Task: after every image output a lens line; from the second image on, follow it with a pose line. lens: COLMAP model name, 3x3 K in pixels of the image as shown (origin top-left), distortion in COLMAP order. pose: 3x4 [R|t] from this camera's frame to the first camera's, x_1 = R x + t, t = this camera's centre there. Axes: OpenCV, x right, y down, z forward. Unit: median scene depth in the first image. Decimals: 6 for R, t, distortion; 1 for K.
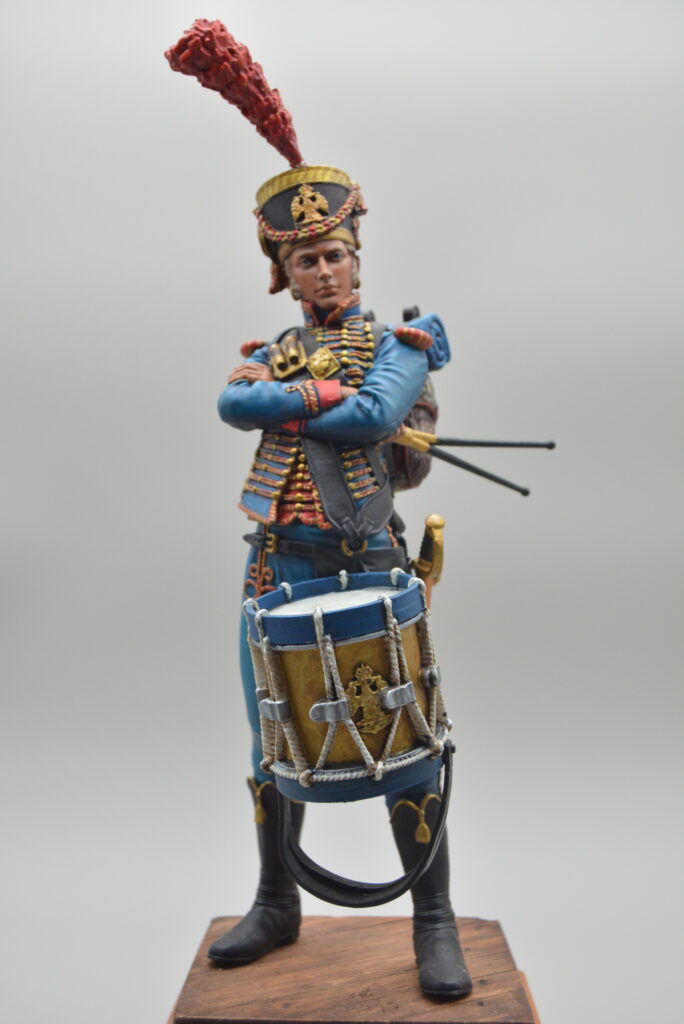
lens RADIAL K [[1428.1, 0, 335.5], [0, 1428.1, 512.2], [0, 0, 1]] dist [-0.052833, 0.000000]
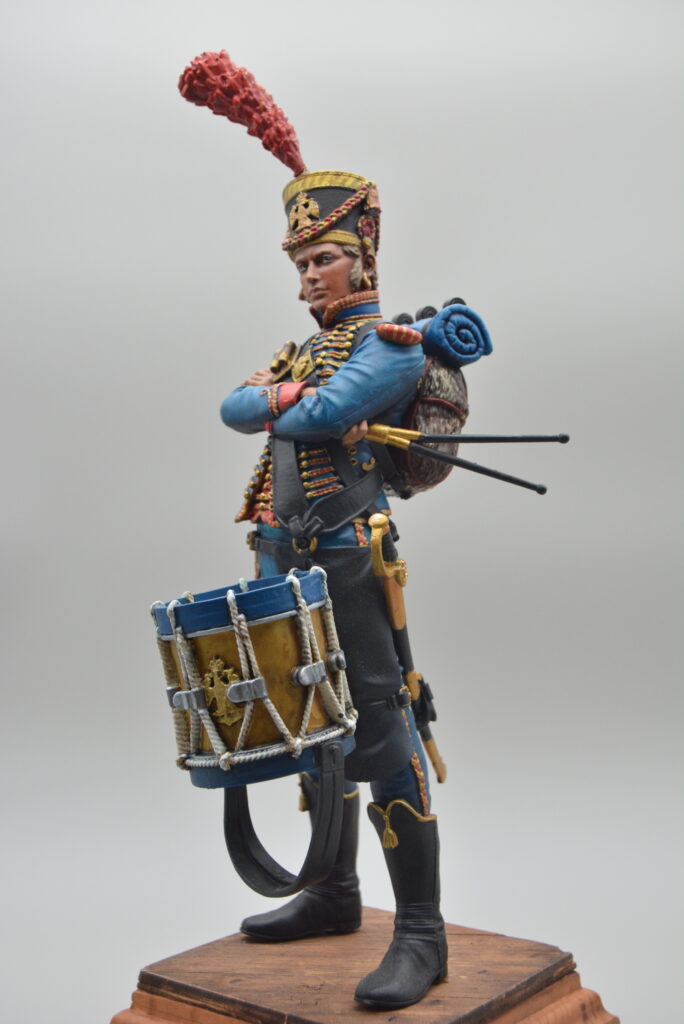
lens RADIAL K [[1428.1, 0, 319.7], [0, 1428.1, 509.8], [0, 0, 1]] dist [-0.052833, 0.000000]
pose [[0.805124, 0.001035, -0.593106, 0.608366], [-0.002516, 0.999995, -0.001670, 0.000856], [0.593102, 0.002837, 0.805123, 0.183242]]
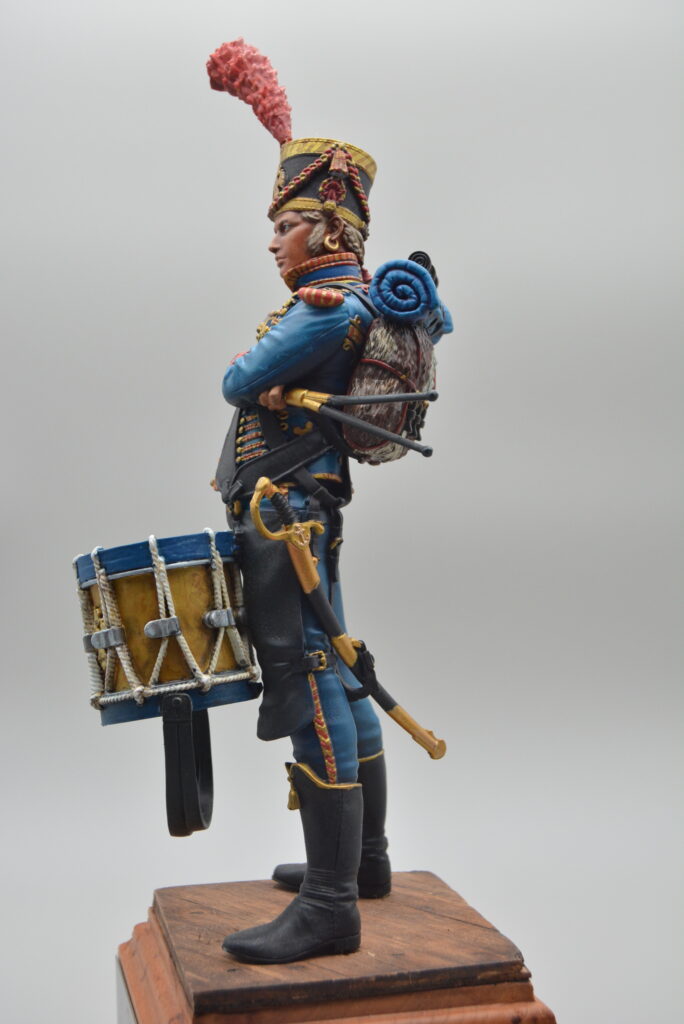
lens RADIAL K [[1428.1, 0, 333.0], [0, 1428.1, 519.2], [0, 0, 1]] dist [-0.052833, 0.000000]
pose [[0.270482, 0.021749, -0.962479, 1.021790], [-0.004295, 0.999762, 0.021384, 0.009422], [0.962715, -0.001650, 0.270511, 0.765039]]
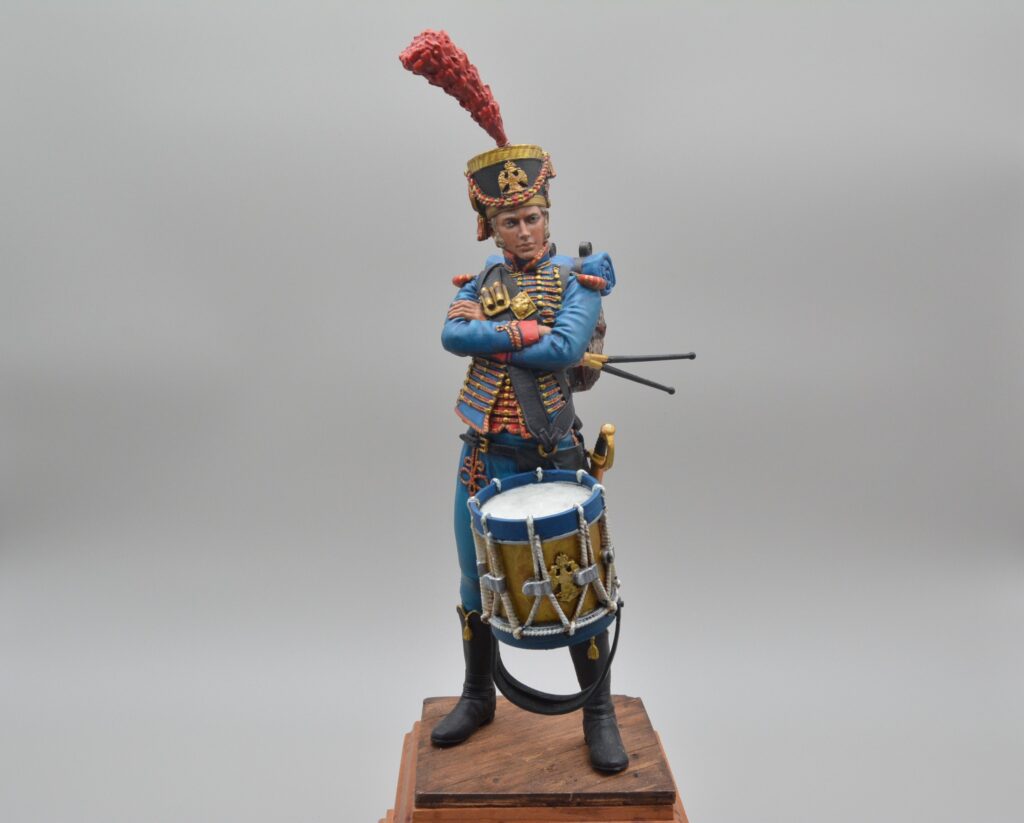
lens RADIAL K [[1337.8, 0, 570.3], [0, 1337.8, 399.7], [0, 0, 1]] dist [-0.082630, 0.000000]
pose [[0.994788, -0.000385, 0.101968, -0.089868], [-0.014882, 0.988738, 0.148915, -0.200999], [-0.100877, -0.149656, 0.983579, -0.208158]]
